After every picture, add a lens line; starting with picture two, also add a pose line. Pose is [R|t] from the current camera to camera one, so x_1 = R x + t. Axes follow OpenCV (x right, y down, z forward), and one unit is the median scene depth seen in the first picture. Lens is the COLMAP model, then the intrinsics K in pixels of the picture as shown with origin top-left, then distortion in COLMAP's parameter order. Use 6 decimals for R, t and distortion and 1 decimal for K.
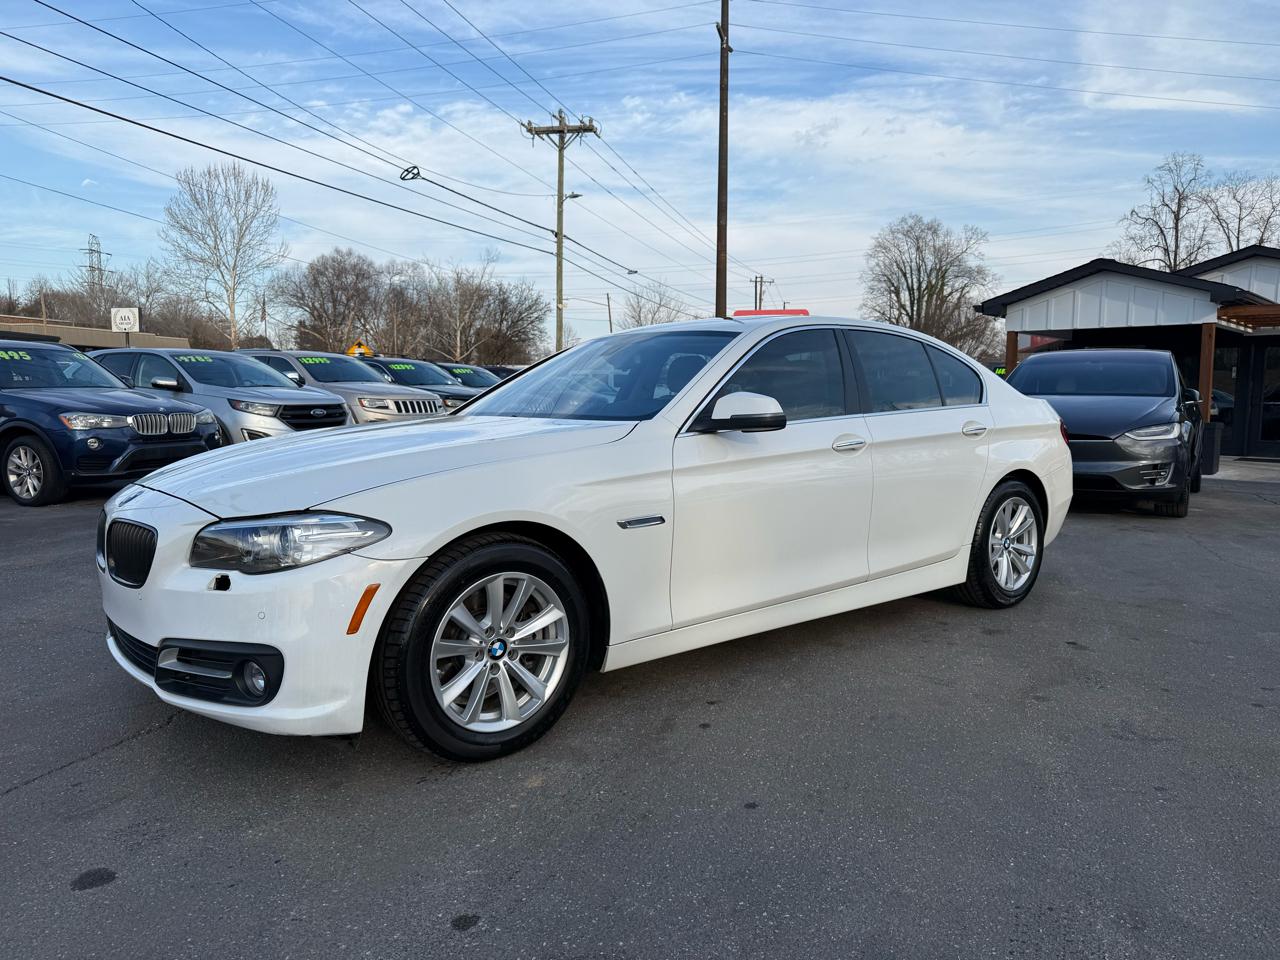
lens RADIAL K [[917.7, 0, 639.8], [0, 917.7, 490.8], [0, 0, 1]] dist [0.038094, -0.042637]
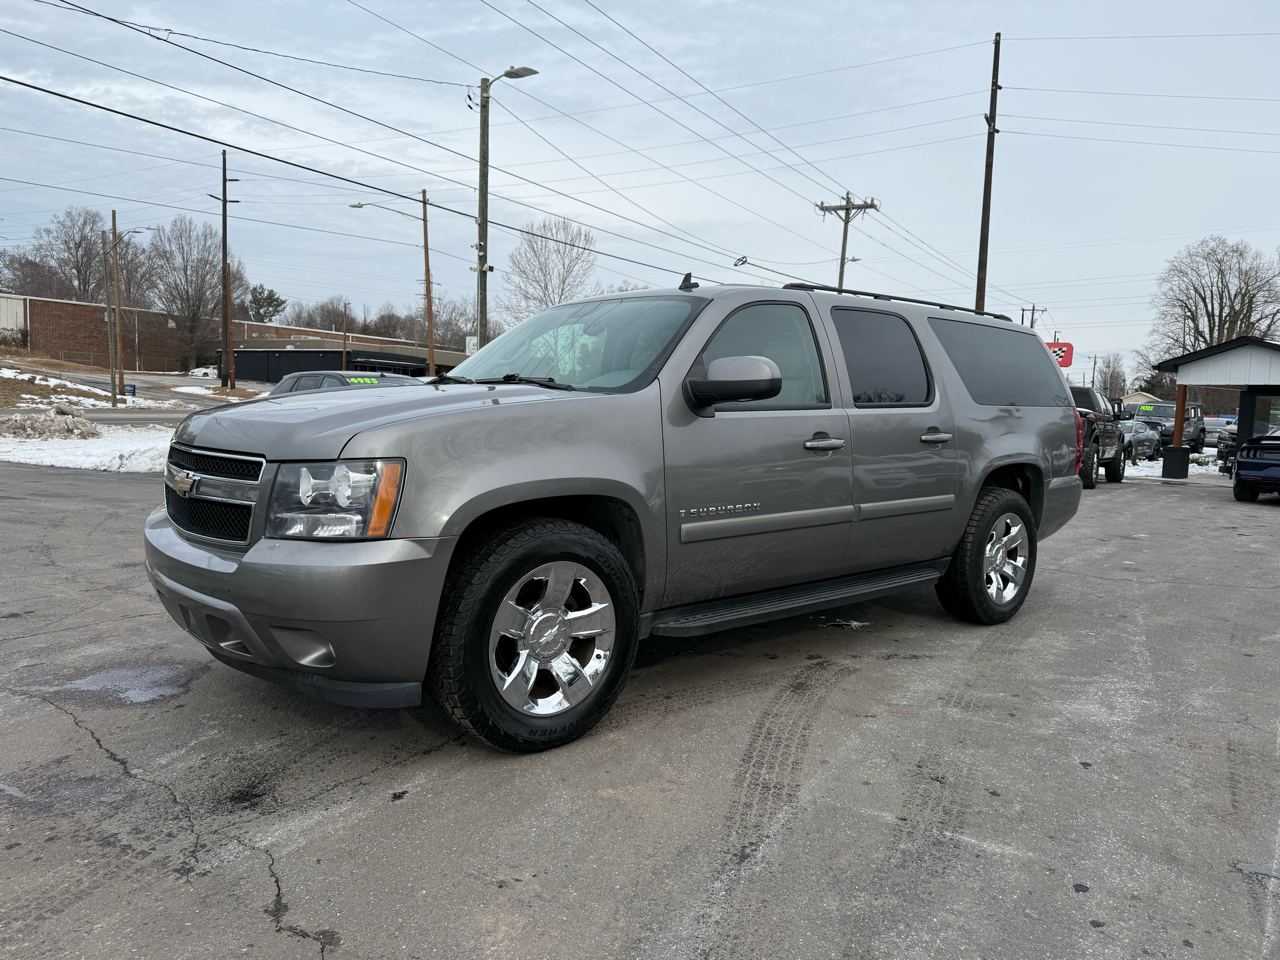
lens RADIAL K [[910.3, 0, 644.0], [0, 910.3, 498.1], [0, 0, 1]] dist [0.064111, -0.096958]
pose [[0.962447, 0.056278, -0.265572, 0.000749], [-0.059550, 0.998216, -0.004277, 0.009717], [0.264857, 0.019931, 0.964082, -0.105366]]
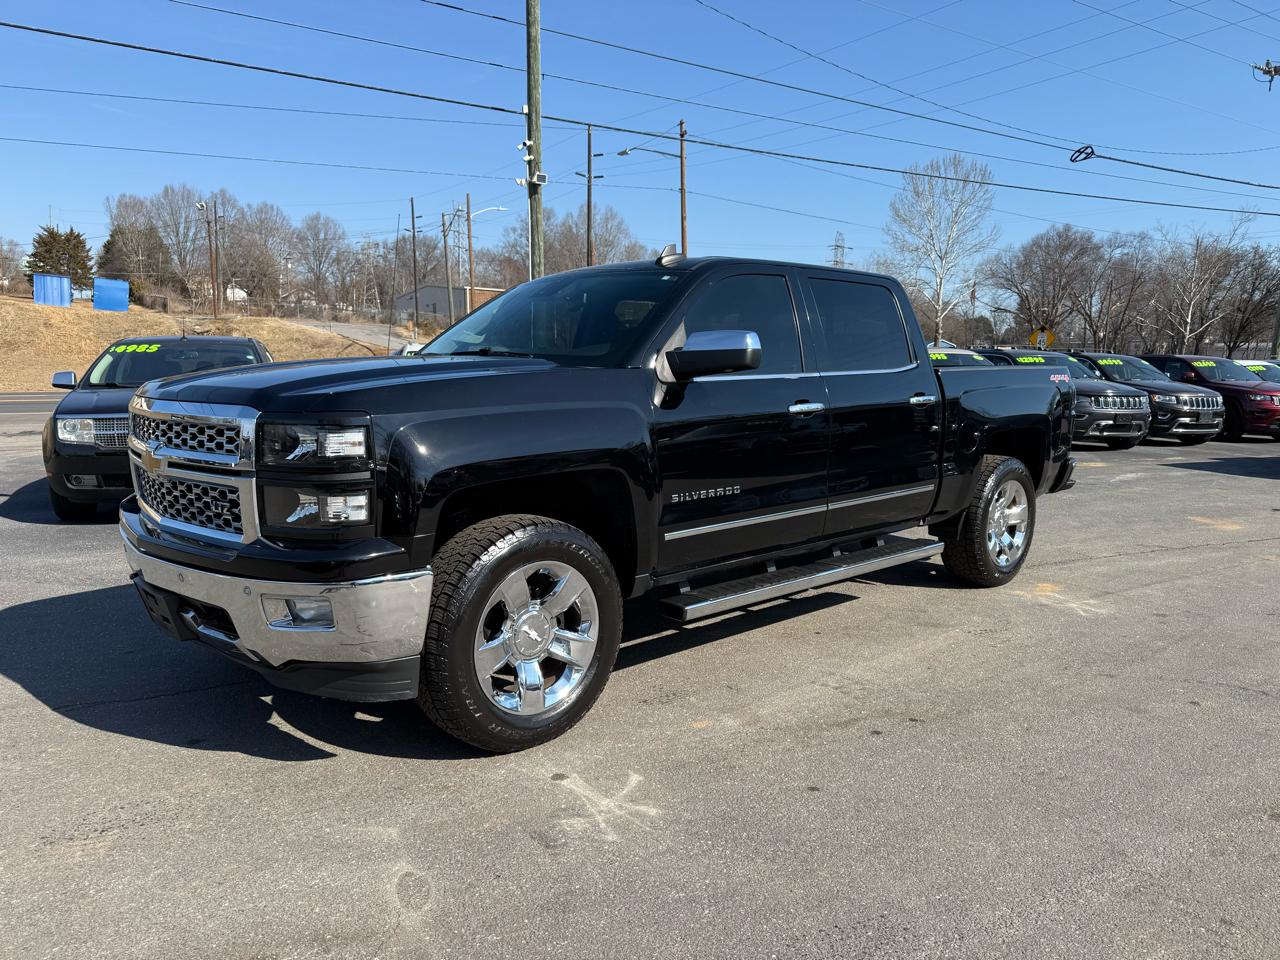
lens RADIAL K [[917.7, 0, 639.8], [0, 917.7, 490.8], [0, 0, 1]] dist [0.038094, -0.042637]
pose [[0.740681, 0.097201, -0.664788, 0.021495], [-0.082084, 0.995159, 0.054051, -0.003312], [0.666824, 0.014534, 0.745074, -0.002426]]
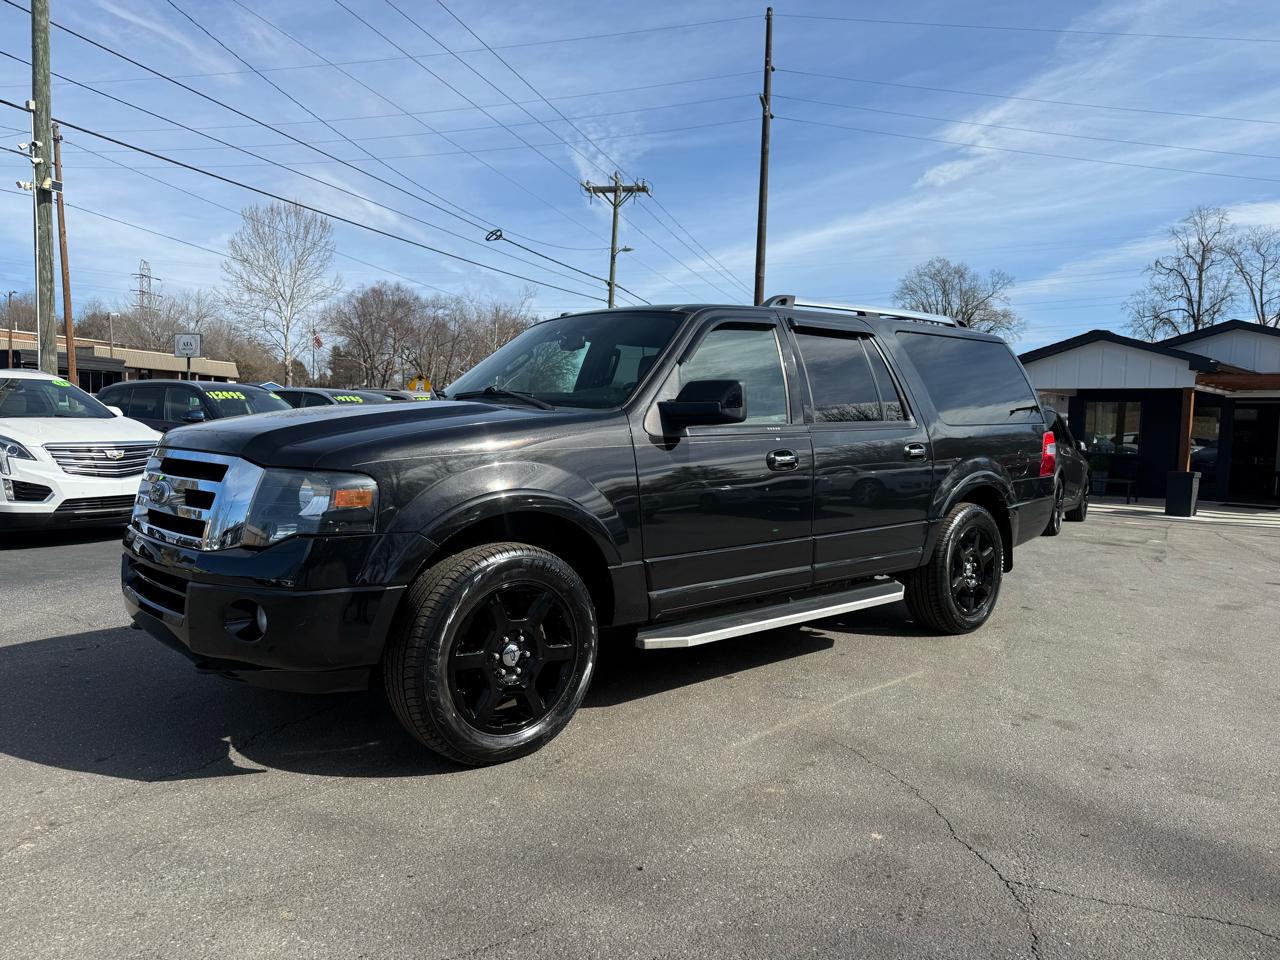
lens RADIAL K [[912.6, 0, 639.3], [0, 912.6, 505.3], [0, 0, 1]] dist [0.049925, -0.049141]
pose [[0.999320, 0.028564, -0.023329, -0.008631], [-0.028994, 0.999412, -0.018292, 0.001861], [0.022793, 0.018956, 0.999560, -0.034218]]
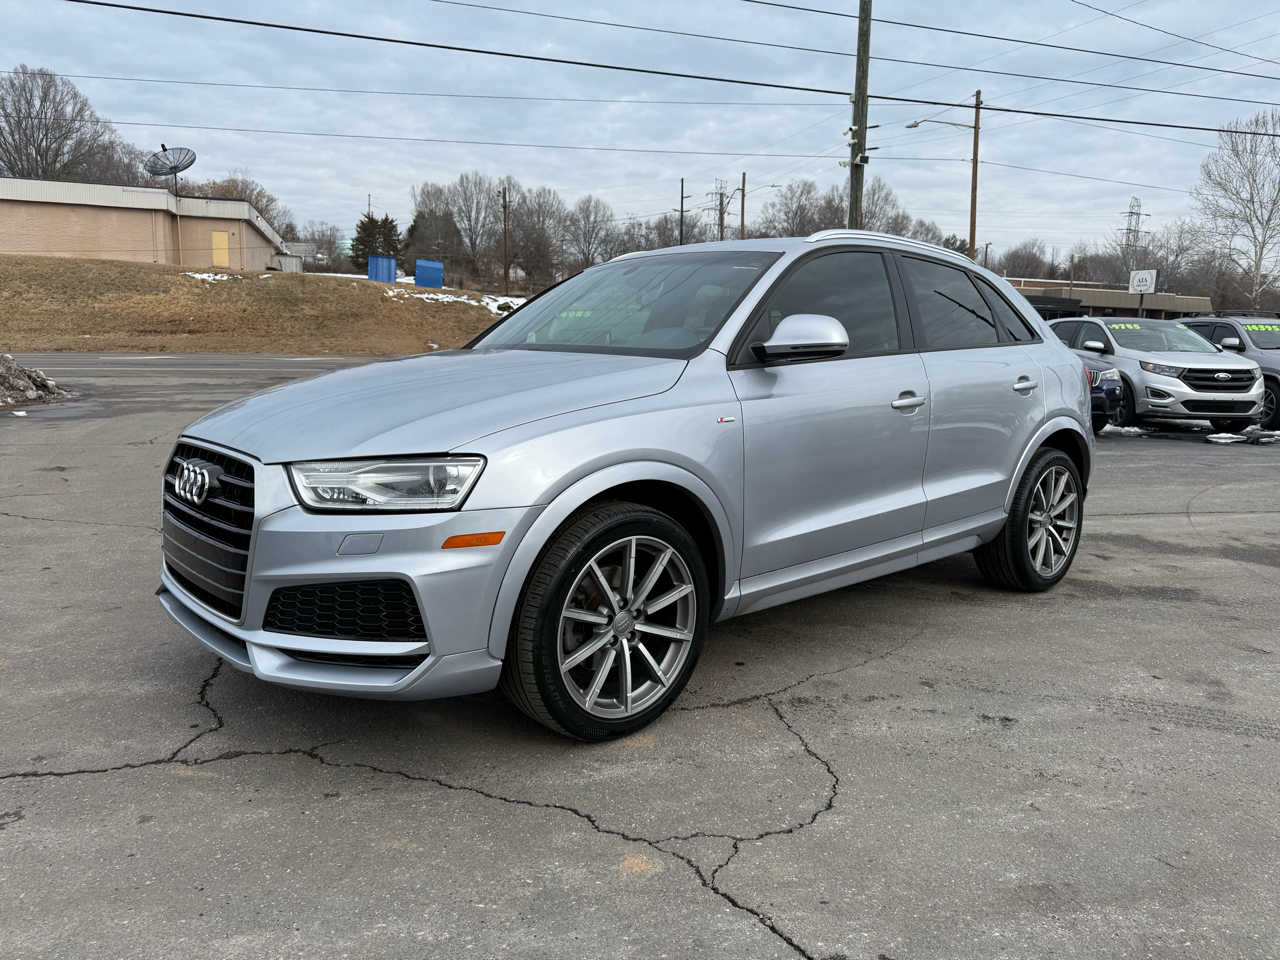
lens RADIAL K [[902.4, 0, 637.9], [0, 902.4, 500.6], [0, 0, 1]] dist [0.111997, -0.146675]
pose [[0.536223, 0.158915, -0.828982, 0.030755], [-0.113797, 0.986761, 0.115552, 0.002066], [0.836370, 0.032374, 0.547208, -0.026130]]
